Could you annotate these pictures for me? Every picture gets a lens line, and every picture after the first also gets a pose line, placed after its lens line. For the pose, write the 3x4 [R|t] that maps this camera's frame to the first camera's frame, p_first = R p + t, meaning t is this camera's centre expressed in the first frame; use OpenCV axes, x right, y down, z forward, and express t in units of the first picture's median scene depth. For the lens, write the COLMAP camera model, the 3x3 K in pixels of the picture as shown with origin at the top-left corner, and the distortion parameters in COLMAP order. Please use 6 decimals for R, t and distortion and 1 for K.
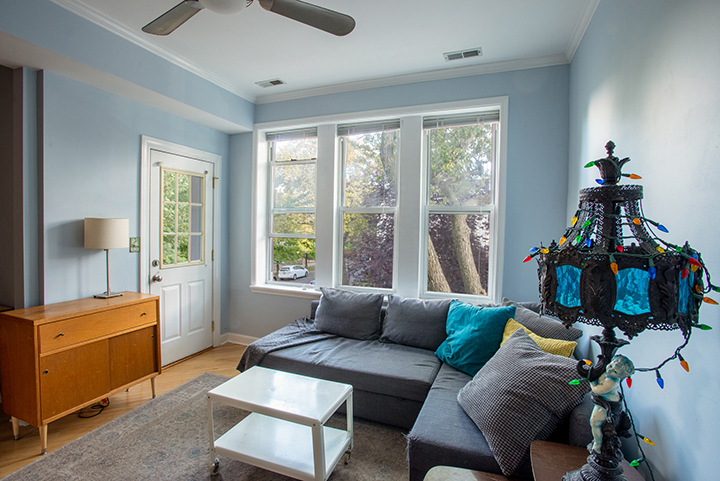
lens RADIAL K [[347.7, 0, 361.5], [0, 347.7, 236.0], [0, 0, 1]] dist [-0.041791, 0.004380]
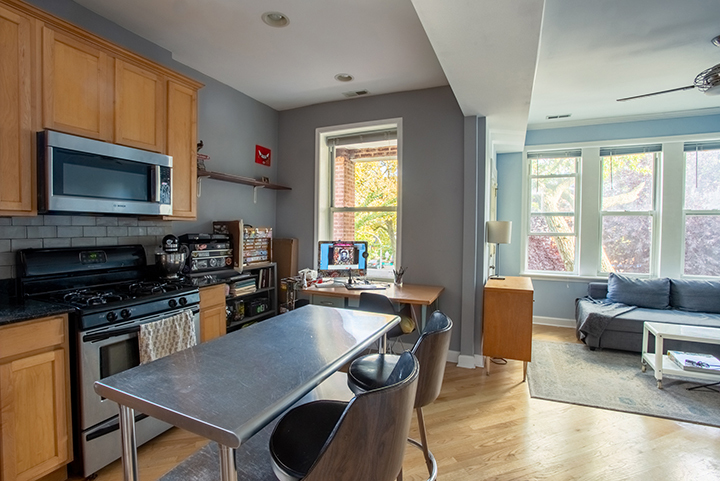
lens RADIAL K [[347.7, 0, 357.4], [0, 347.7, 240.4], [0, 0, 1]] dist [-0.041791, 0.004380]
pose [[0.996822, -0.007846, -0.079273, -0.901103], [0.008890, 0.999878, 0.012826, -0.000937], [0.079163, -0.013490, 0.996770, -0.346335]]
